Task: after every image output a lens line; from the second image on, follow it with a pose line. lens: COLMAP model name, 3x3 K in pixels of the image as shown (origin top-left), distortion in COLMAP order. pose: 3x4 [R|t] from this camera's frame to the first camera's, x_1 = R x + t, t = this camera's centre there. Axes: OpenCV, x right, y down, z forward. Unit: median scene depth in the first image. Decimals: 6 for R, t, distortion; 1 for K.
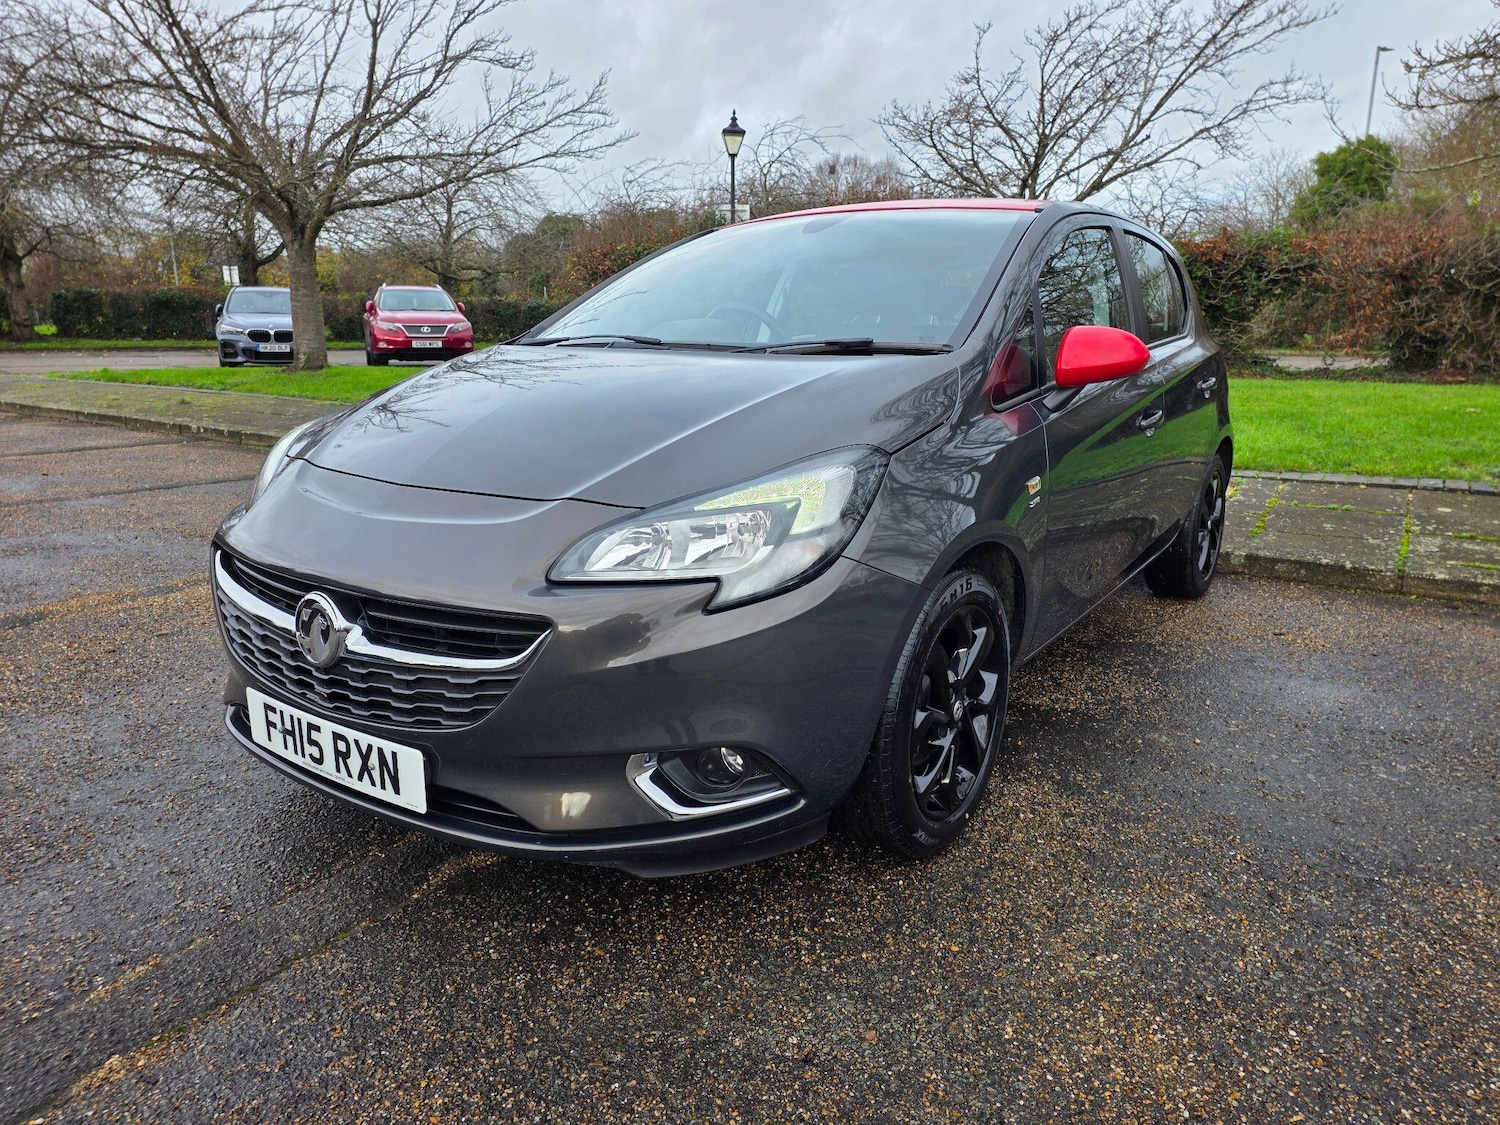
lens RADIAL K [[993.3, 0, 755.8], [0, 993.3, 553.9], [0, 0, 1]] dist [0.049673, -0.034205]
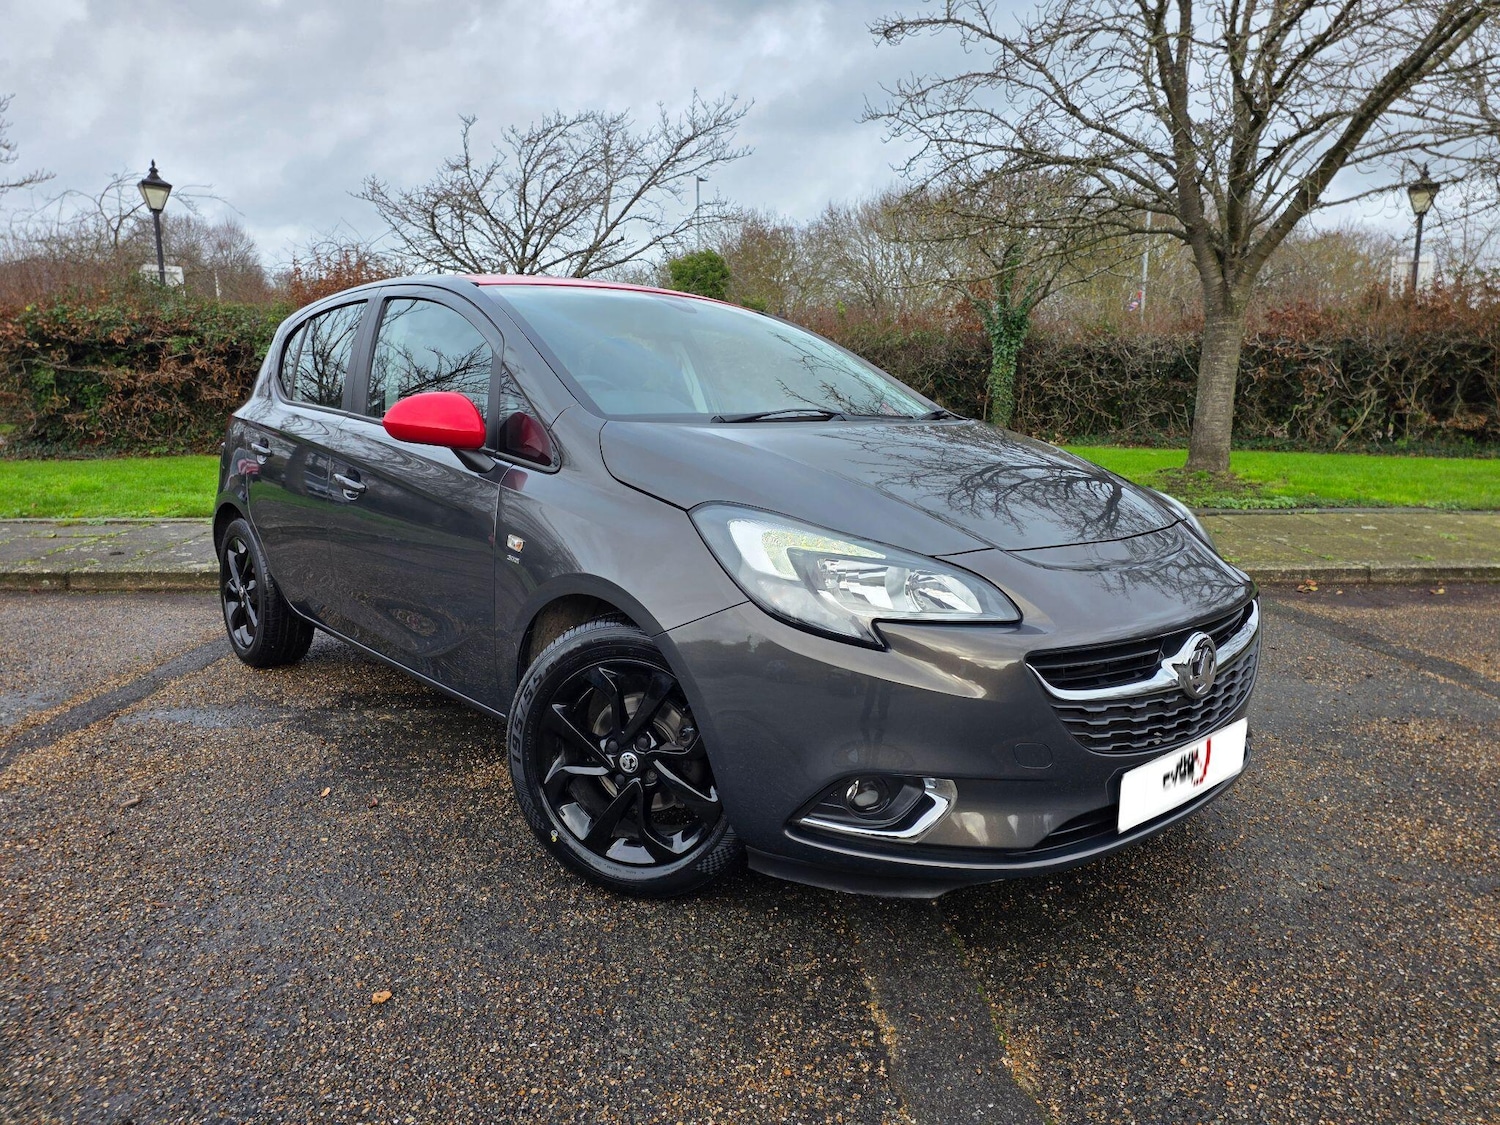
lens RADIAL K [[993.7, 0, 749.2], [0, 993.7, 564.6], [0, 0, 1]] dist [0.050123, -0.034650]
pose [[0.824540, -0.097711, 0.557303, -0.161941], [0.133446, 0.990772, -0.023725, -0.004935], [-0.549842, 0.093932, 0.829970, 0.022722]]
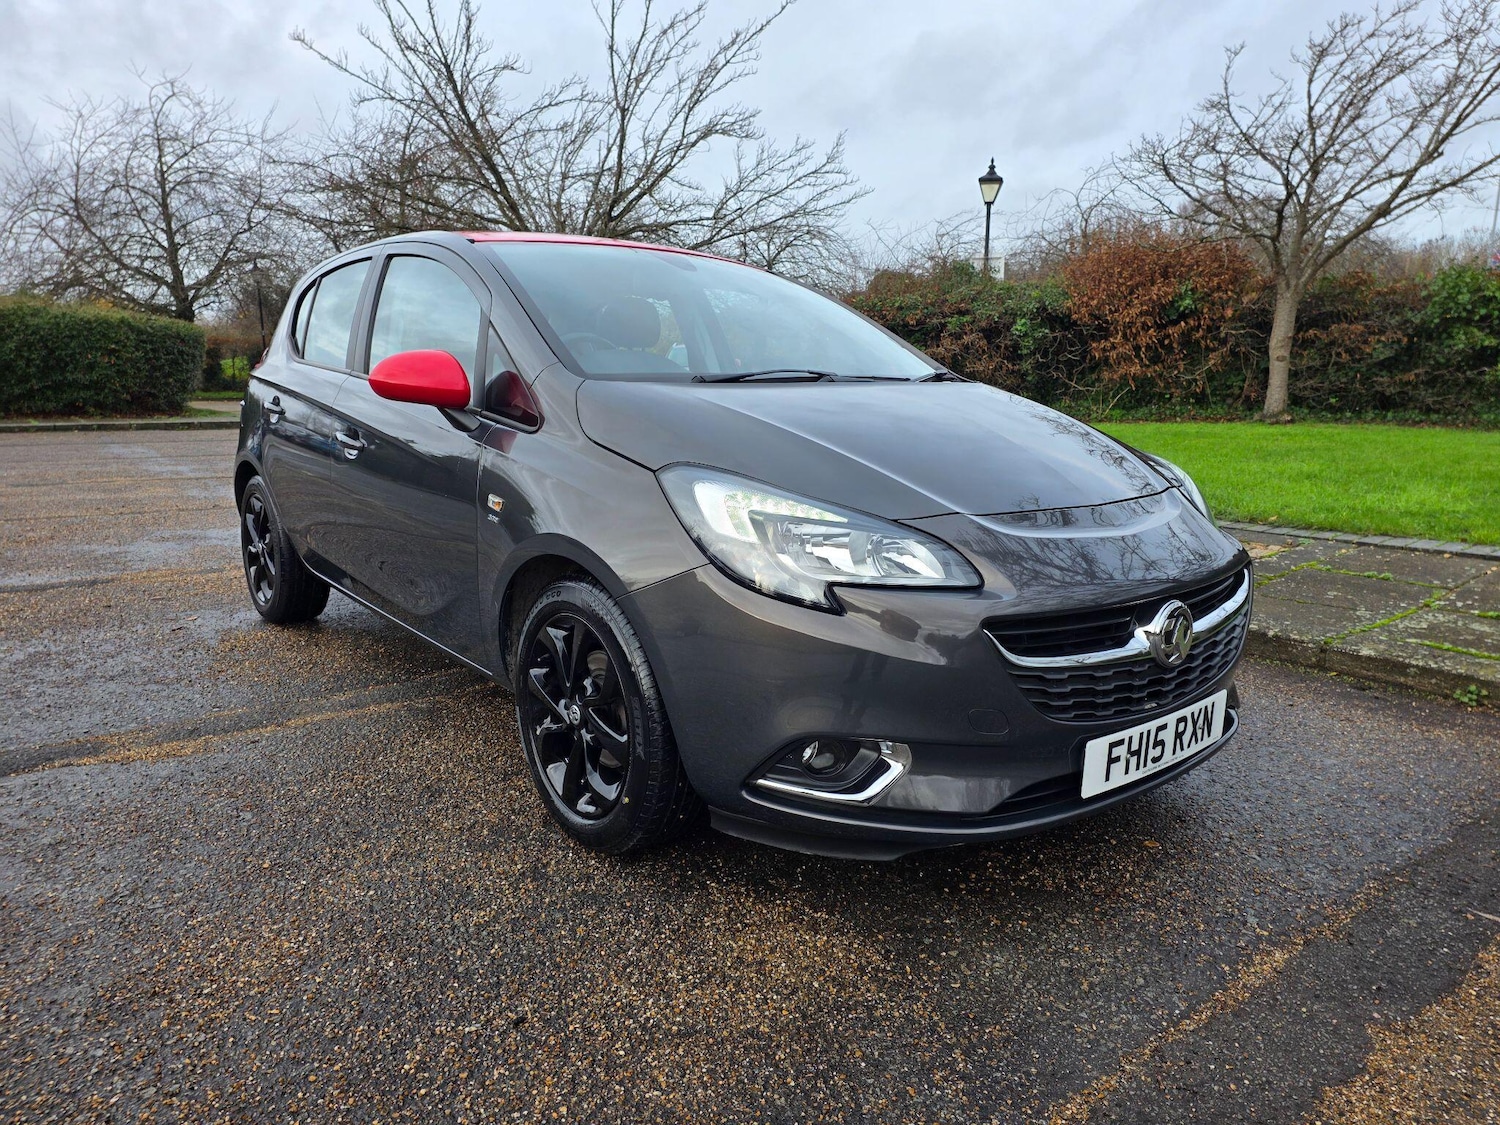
lens RADIAL K [[990.6, 0, 750.6], [0, 990.6, 589.8], [0, 0, 1]] dist [0.031426, -0.028367]
pose [[0.939674, 0.067521, -0.335340, 0.153799], [-0.072825, 0.997339, -0.003253, 0.003248], [0.334229, 0.027478, 0.942091, 0.008052]]
